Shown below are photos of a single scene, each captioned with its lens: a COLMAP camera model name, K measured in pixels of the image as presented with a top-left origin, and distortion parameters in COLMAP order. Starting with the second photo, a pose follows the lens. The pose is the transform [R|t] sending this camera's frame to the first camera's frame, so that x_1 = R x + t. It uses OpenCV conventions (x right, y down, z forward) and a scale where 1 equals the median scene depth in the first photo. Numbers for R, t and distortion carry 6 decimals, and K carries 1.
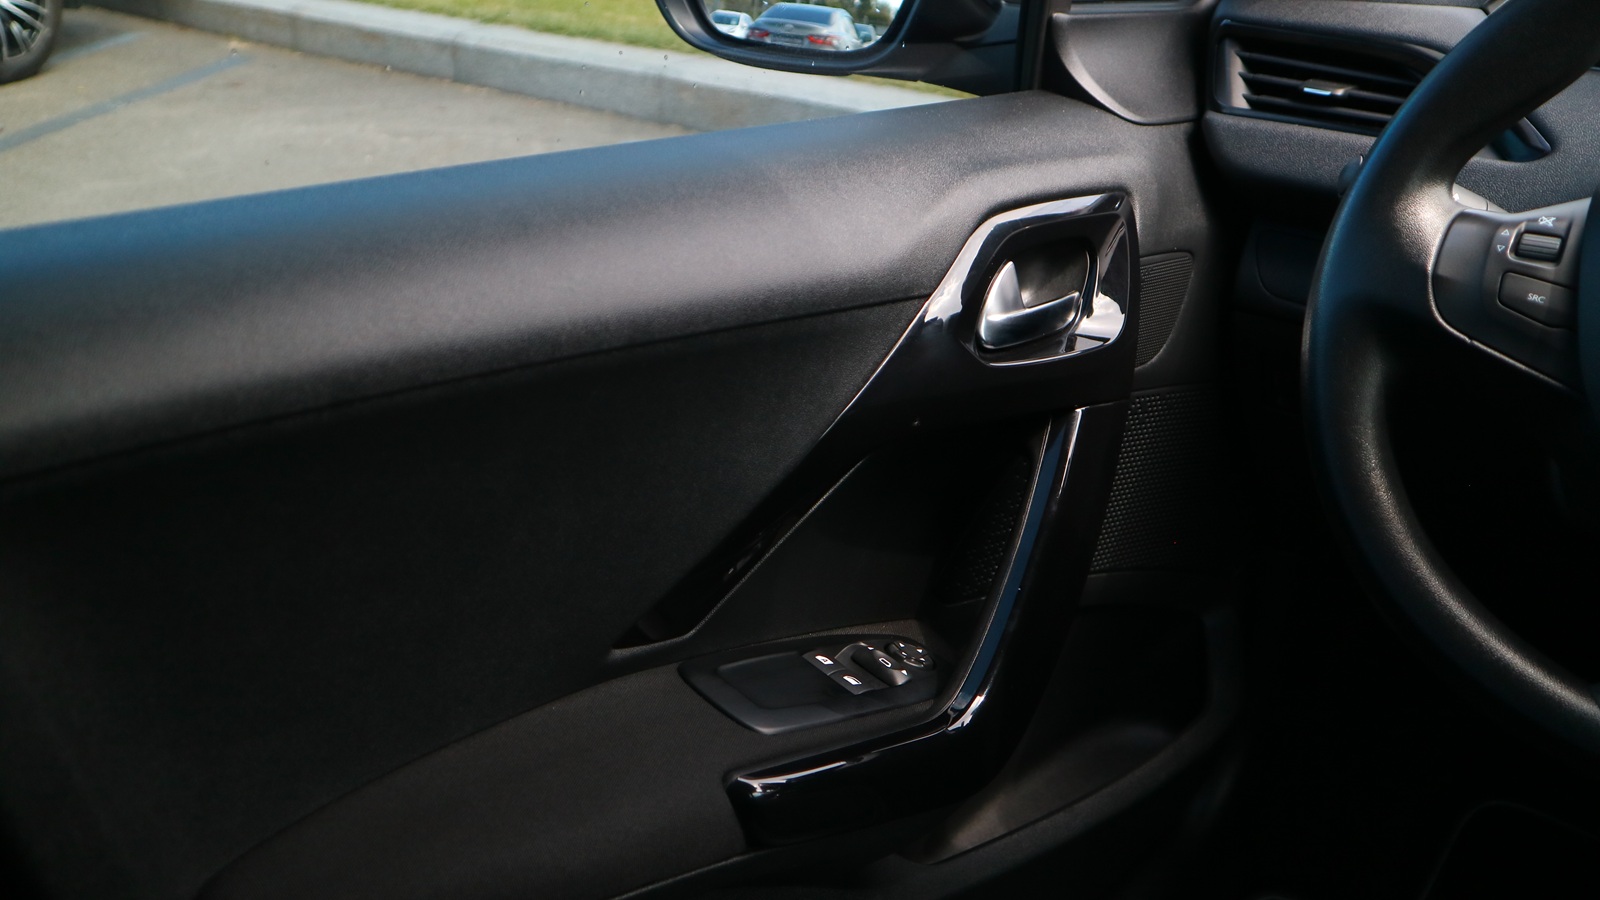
lens RADIAL K [[1422.5, 0, 800.0], [0, 1422.5, 450.0], [0, 0, 1]] dist [-0.013045, 0.000617]
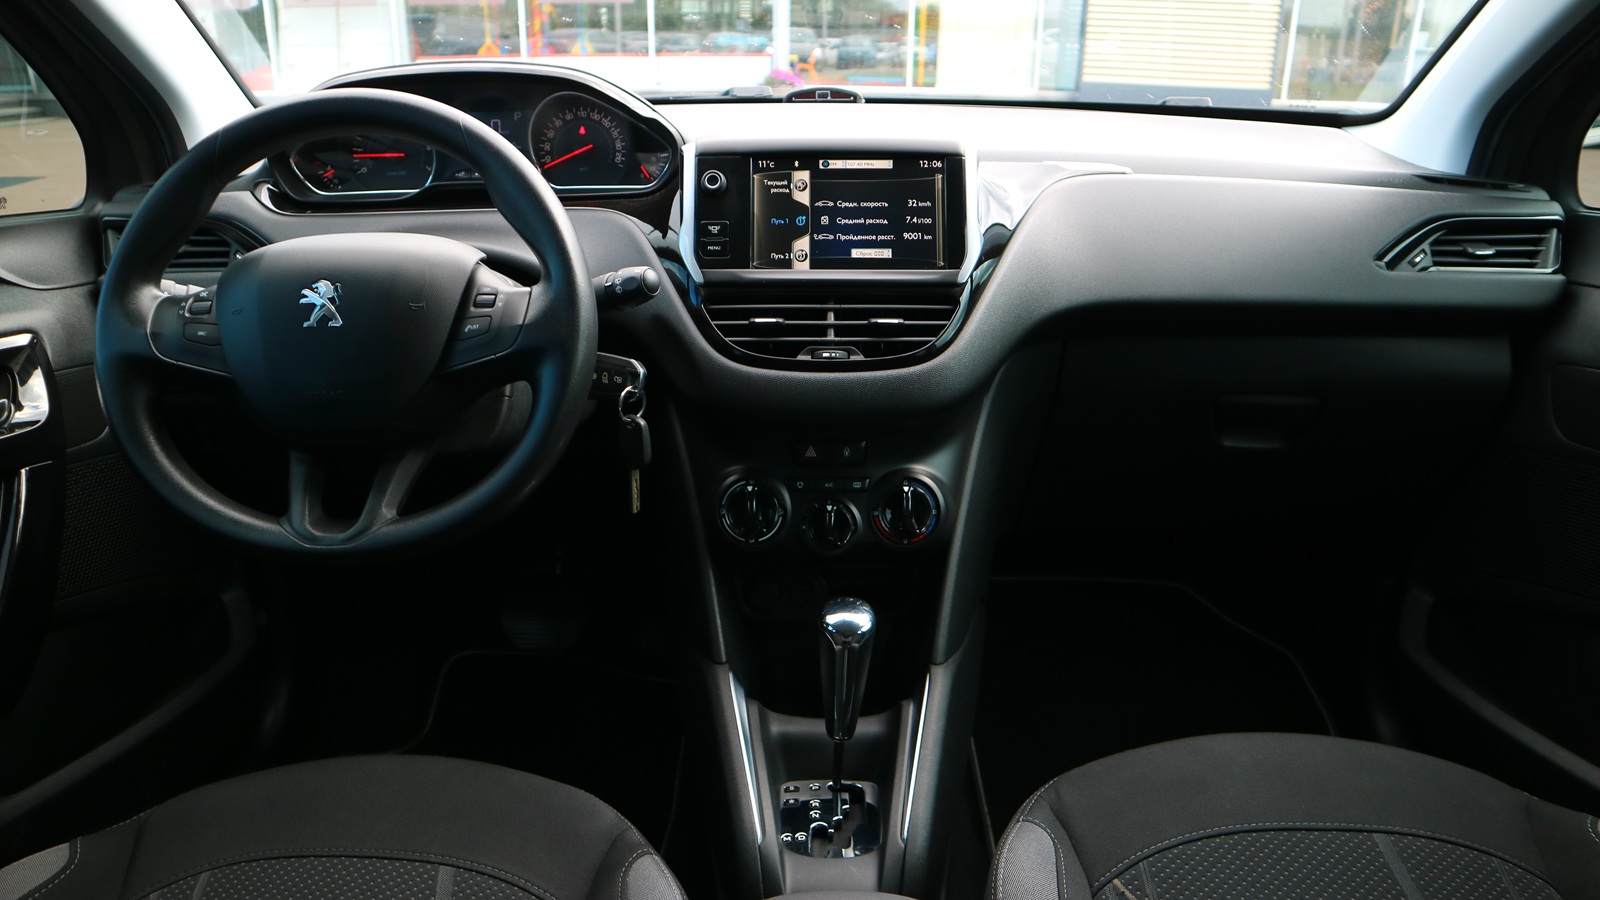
lens RADIAL K [[1089.9, 0, 800.0], [0, 1089.9, 450.0], [0, 0, 1]] dist [-0.139889, 0.086376]
pose [[0.765175, -0.243183, 0.596129, 0.174662], [0.285918, 0.957959, 0.023790, 0.165706], [-0.576852, 0.152240, 0.802536, -0.397123]]
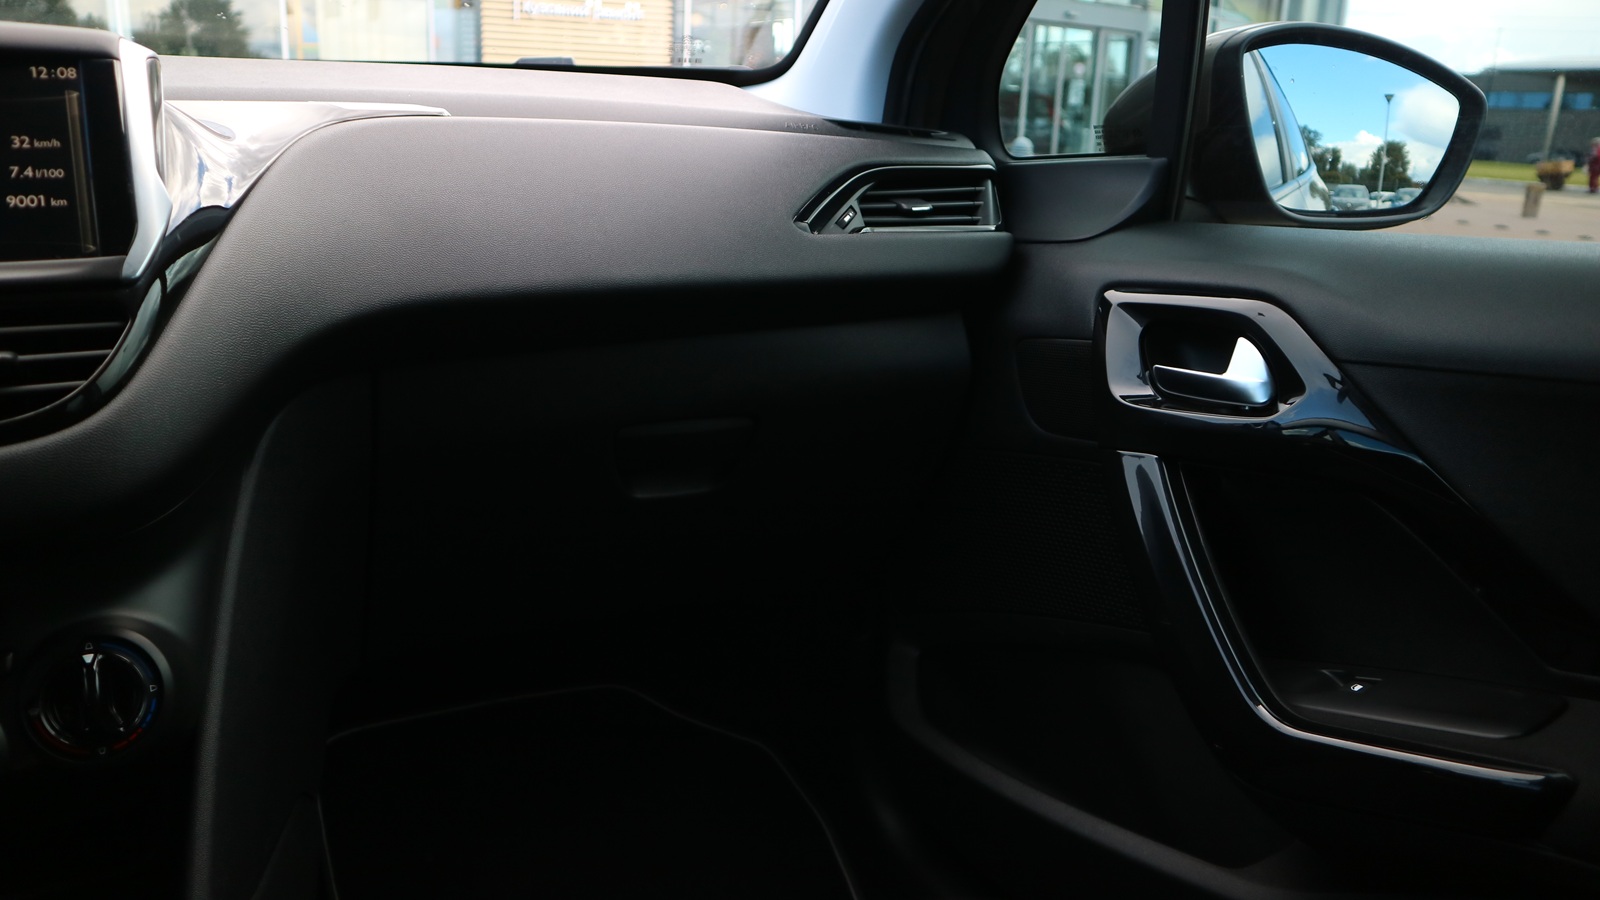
lens RADIAL K [[1145.3, 0, 800.0], [0, 1145.3, 450.0], [0, 0, 1]] dist [-0.107241, 0.067048]
pose [[0.350671, -0.275909, 0.894932, 0.564712], [0.377483, 0.916190, 0.134550, 0.227531], [-0.857051, 0.290639, 0.425433, -0.186562]]
